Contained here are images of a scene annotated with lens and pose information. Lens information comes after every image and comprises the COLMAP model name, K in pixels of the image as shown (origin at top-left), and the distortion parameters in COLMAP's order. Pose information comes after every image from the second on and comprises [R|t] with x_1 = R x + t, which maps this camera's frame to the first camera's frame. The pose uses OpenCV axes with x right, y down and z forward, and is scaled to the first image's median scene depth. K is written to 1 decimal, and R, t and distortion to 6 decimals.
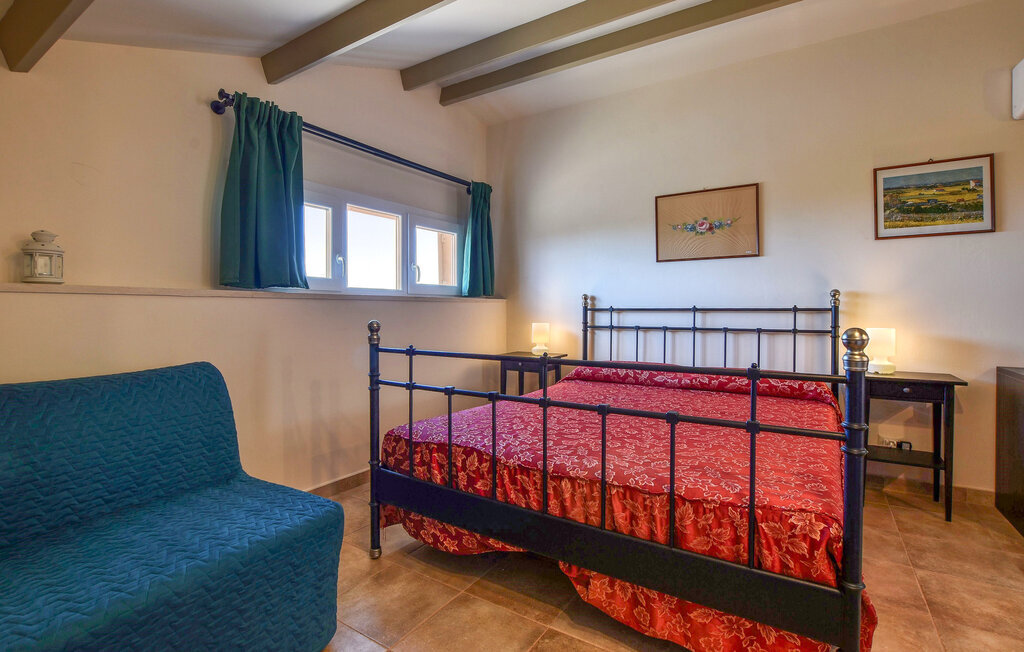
lens RADIAL K [[467.4, 0, 550.7], [0, 467.4, 310.6], [0, 0, 1]] dist [-0.000220, -0.000154]
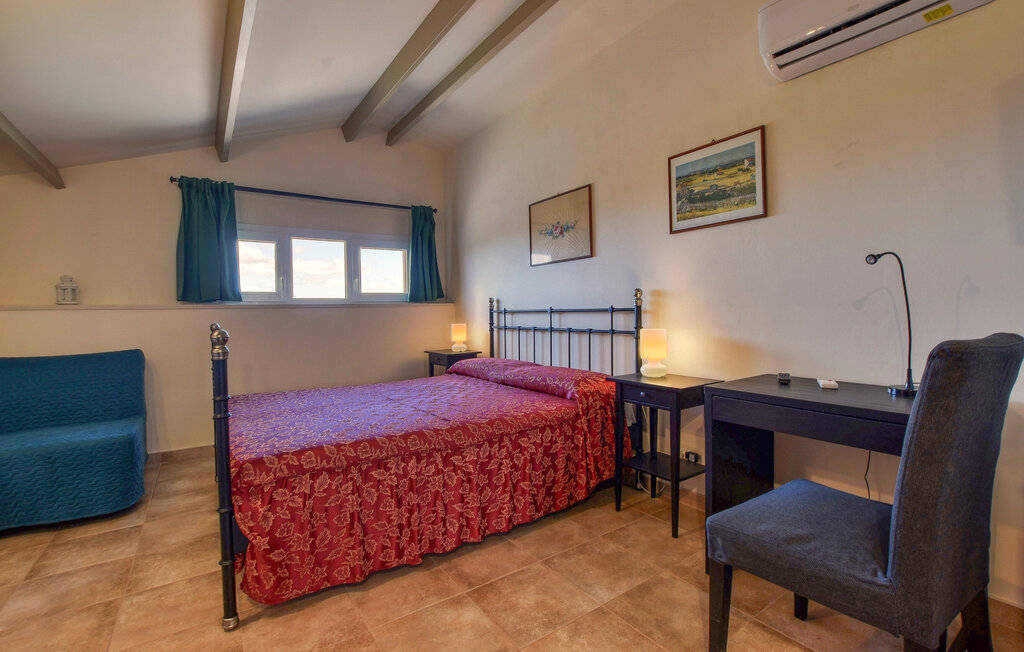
lens RADIAL K [[452.2, 0, 512.6], [0, 452.2, 318.5], [0, 0, 1]] dist [-0.000750, -0.000118]
pose [[0.917472, -0.007851, -0.397724, 0.740270], [0.014659, 0.999793, 0.014078, -0.000355], [0.397531, -0.018747, 0.917397, 0.044747]]
